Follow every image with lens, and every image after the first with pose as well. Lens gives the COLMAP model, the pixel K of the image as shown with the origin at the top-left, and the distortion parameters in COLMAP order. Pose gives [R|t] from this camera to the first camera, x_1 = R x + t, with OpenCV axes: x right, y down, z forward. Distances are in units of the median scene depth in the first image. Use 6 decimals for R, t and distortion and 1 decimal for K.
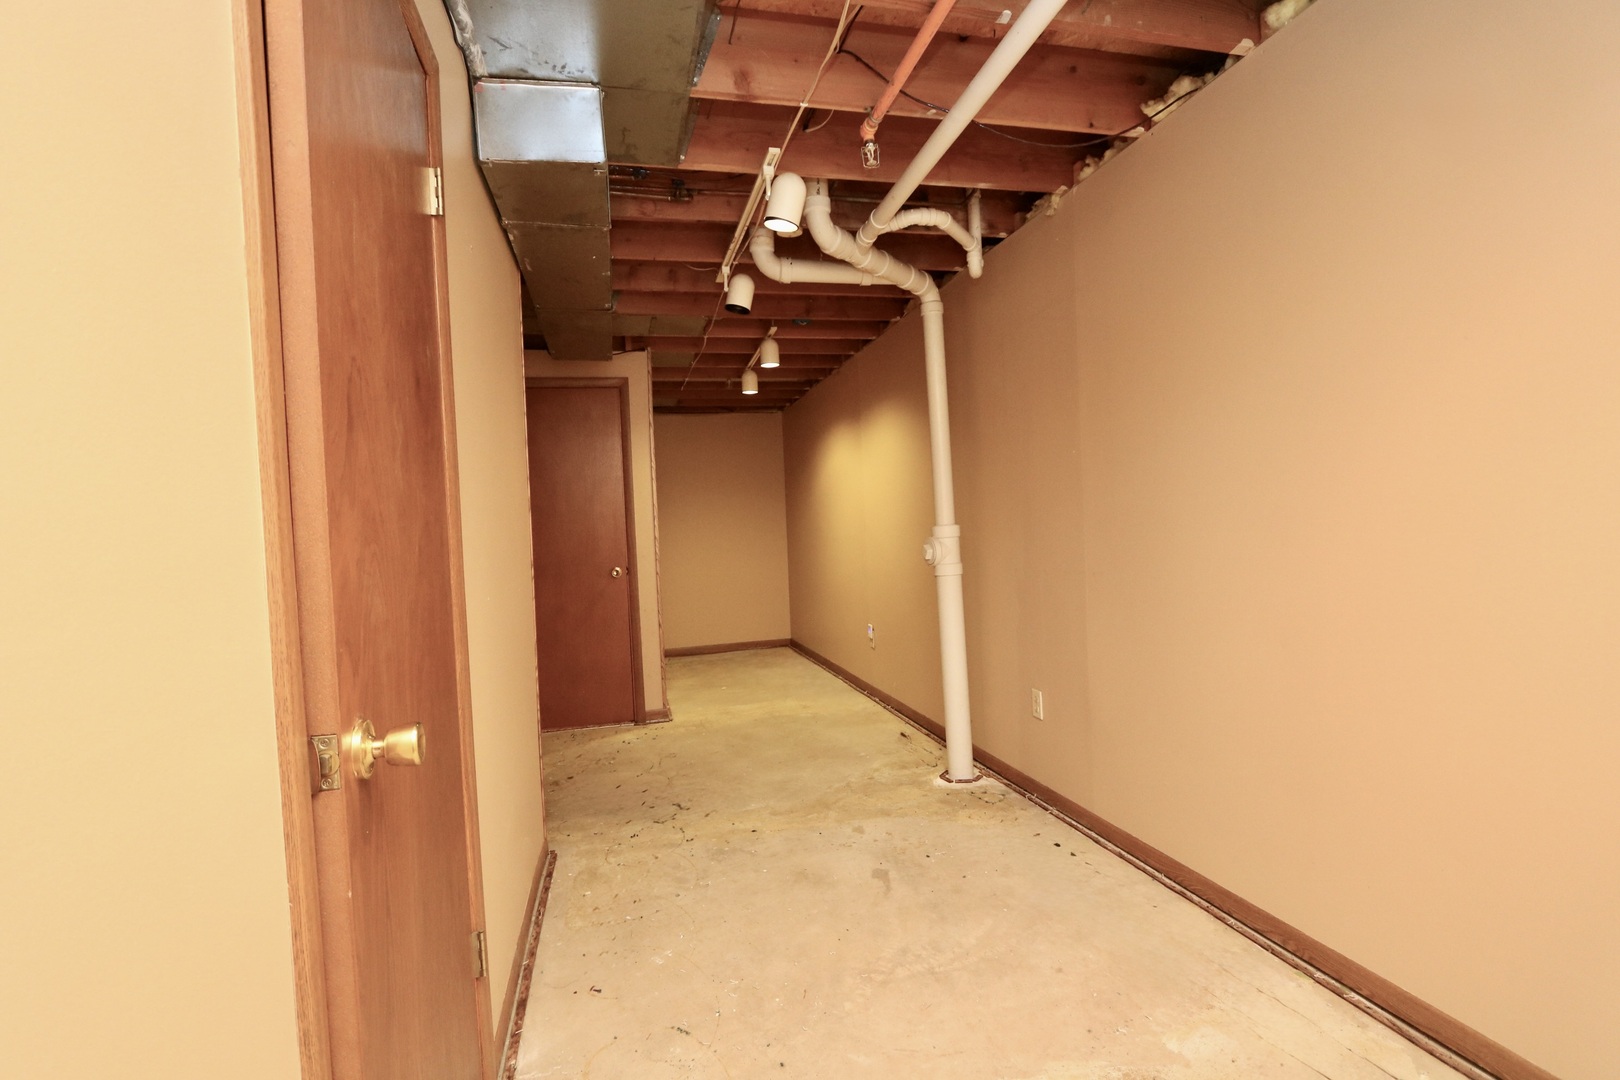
lens RADIAL K [[751.6, 0, 798.5], [0, 751.6, 551.3], [0, 0, 1]] dist [-0.019626, 0.003641]
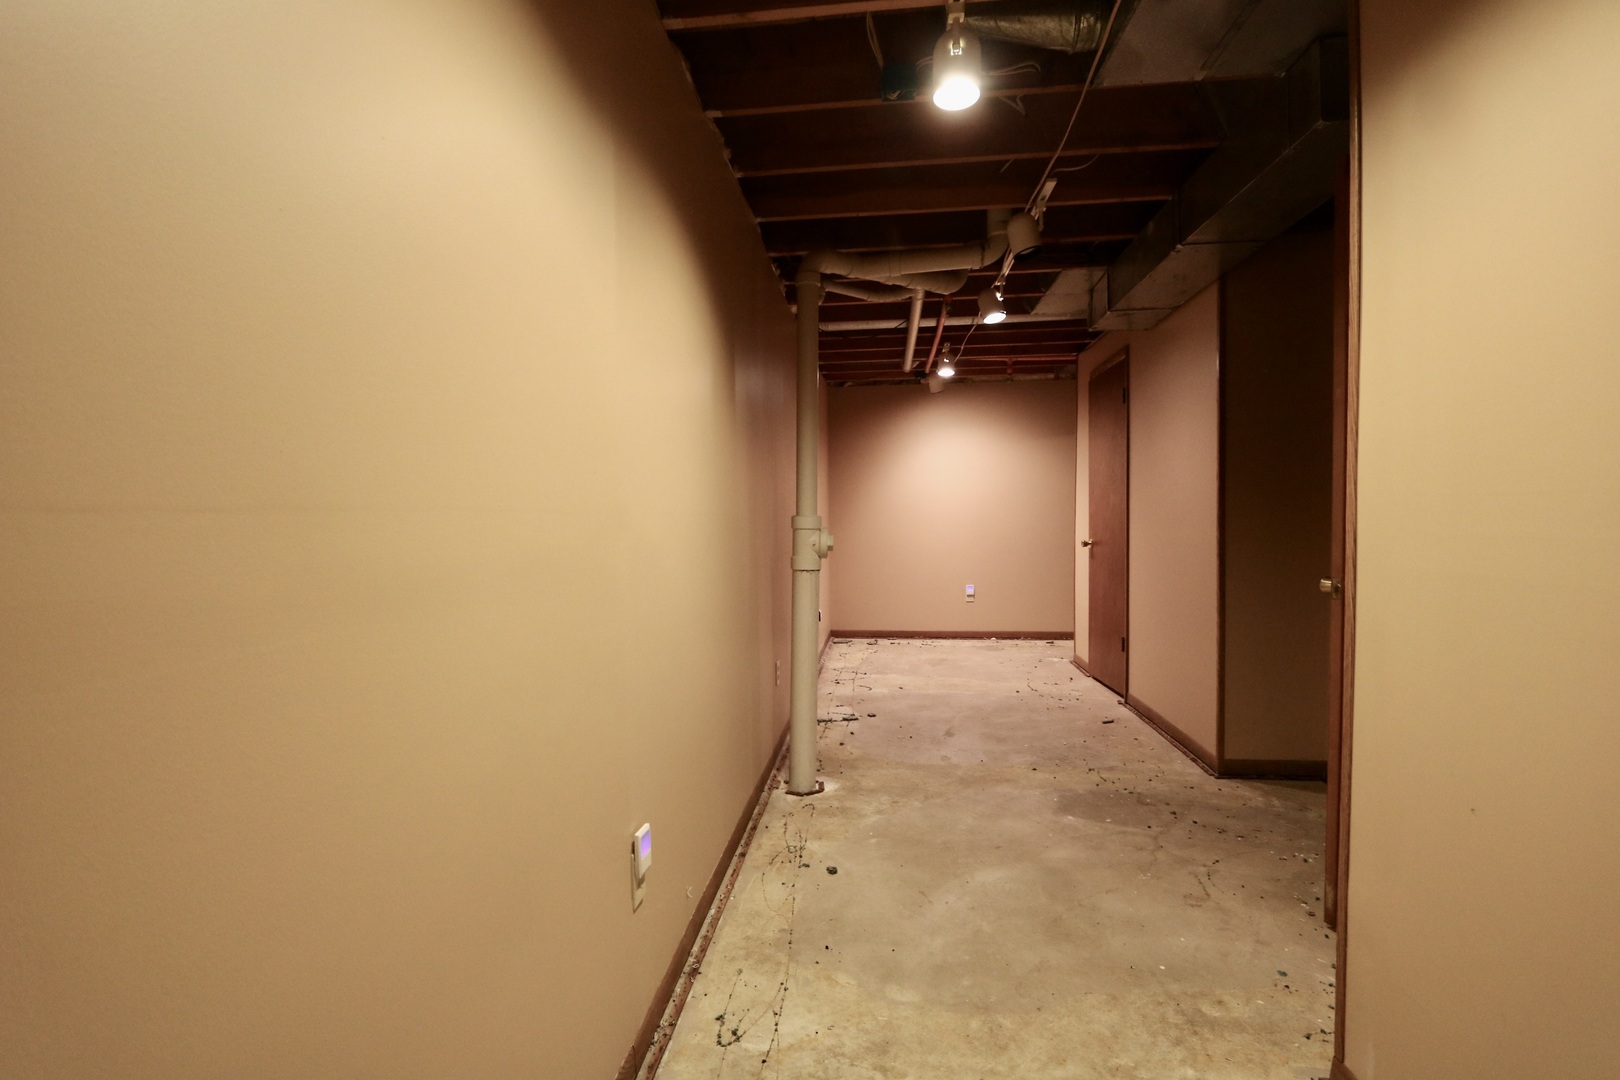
lens RADIAL K [[751.6, 0, 798.5], [0, 751.6, 551.3], [0, 0, 1]] dist [-0.019626, 0.003641]
pose [[-0.937442, 0.041820, 0.345622, -0.112141], [0.065070, 0.996312, 0.055939, -0.042513], [-0.342008, 0.074929, -0.936705, 1.864653]]
